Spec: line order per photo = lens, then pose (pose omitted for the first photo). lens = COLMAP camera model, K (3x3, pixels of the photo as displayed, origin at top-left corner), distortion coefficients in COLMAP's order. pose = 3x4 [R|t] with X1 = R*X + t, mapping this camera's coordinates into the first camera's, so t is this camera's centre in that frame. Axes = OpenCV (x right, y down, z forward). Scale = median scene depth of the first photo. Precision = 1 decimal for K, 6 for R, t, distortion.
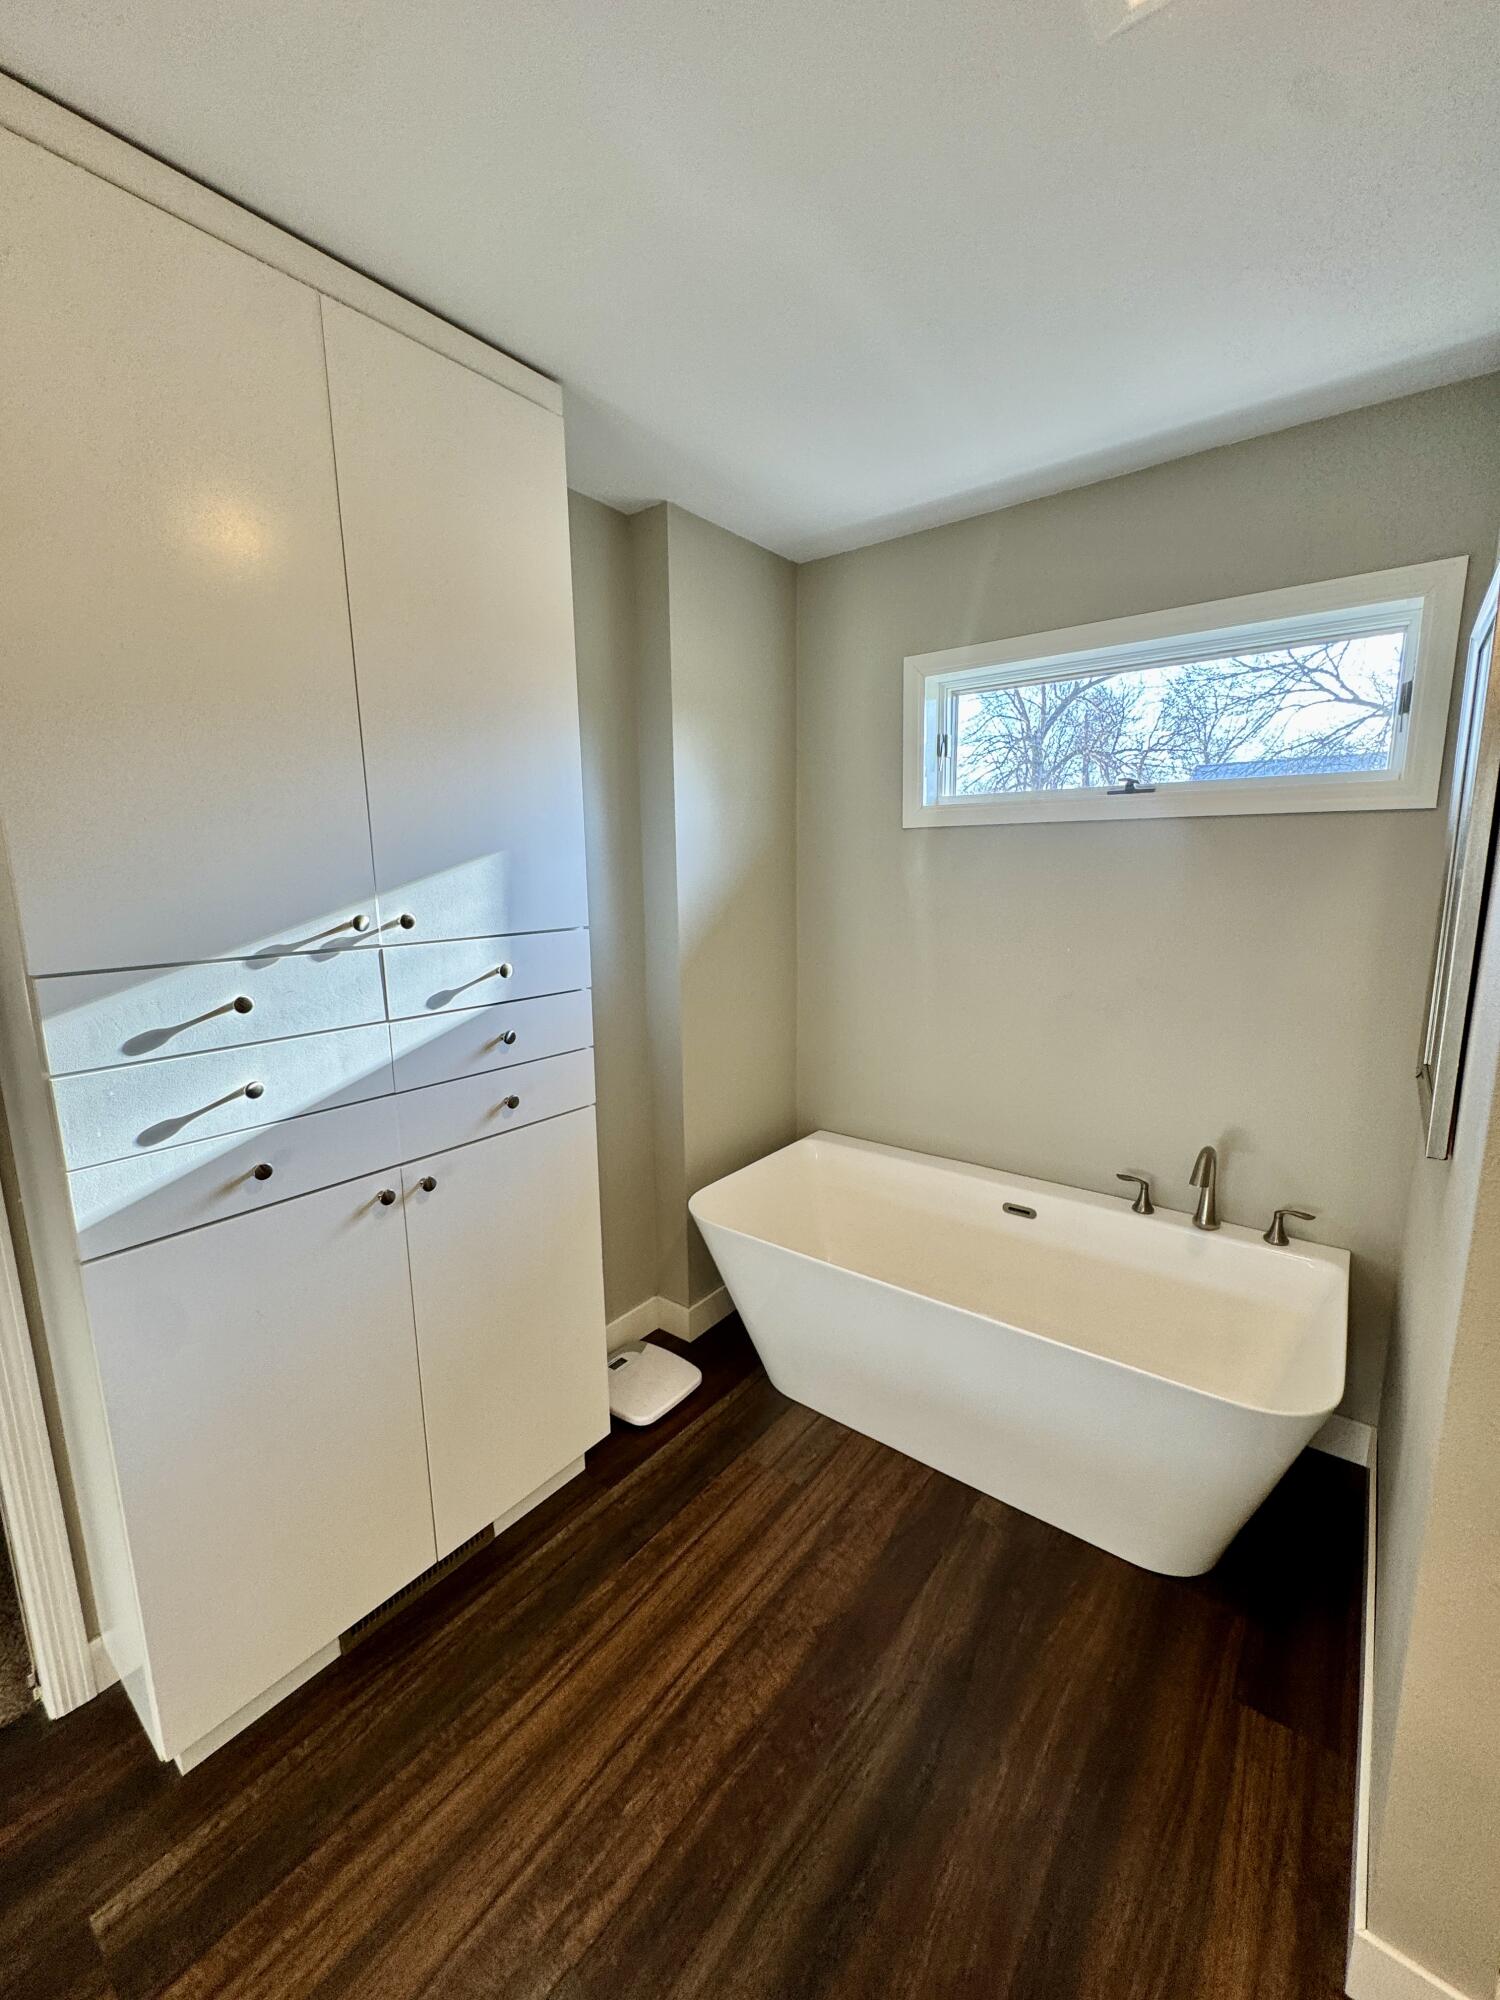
lens RADIAL K [[798.1, 0, 764.5], [0, 798.1, 996.9], [0, 0, 1]] dist [-0.003037, 0.000862]
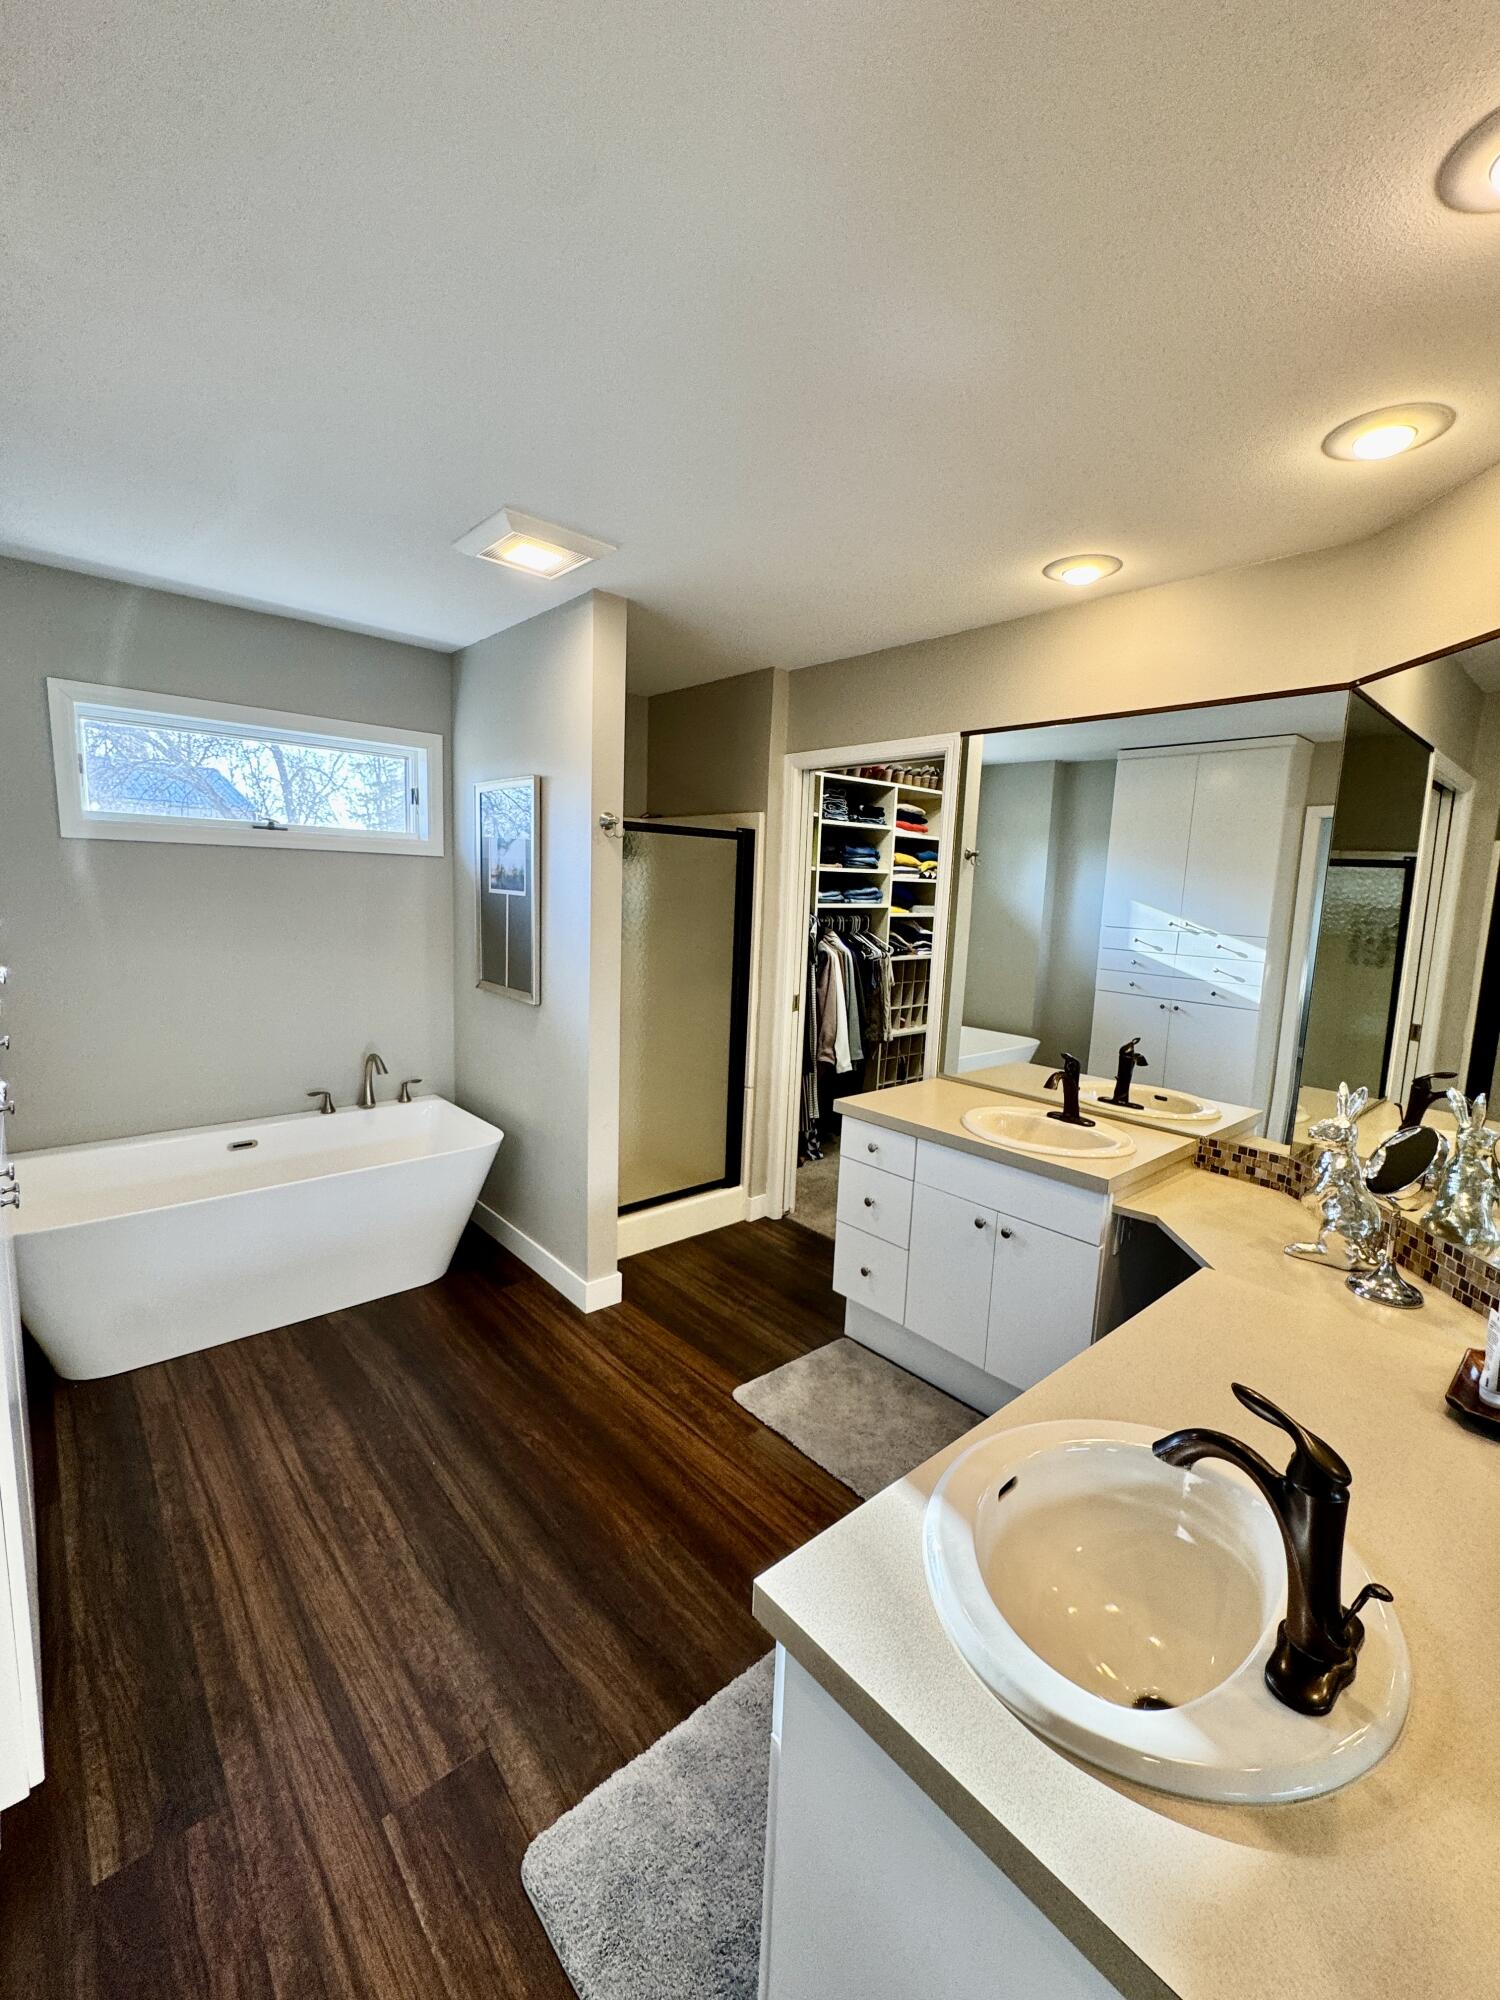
lens RADIAL K [[798.1, 0, 755.8], [0, 798.1, 994.2], [0, 0, 1]] dist [-0.003037, 0.000862]
pose [[0.176355, -0.113538, 0.977756, -1.077202], [0.135175, 0.986708, 0.090197, 0.033077], [-0.975001, 0.116262, 0.189359, -0.110655]]
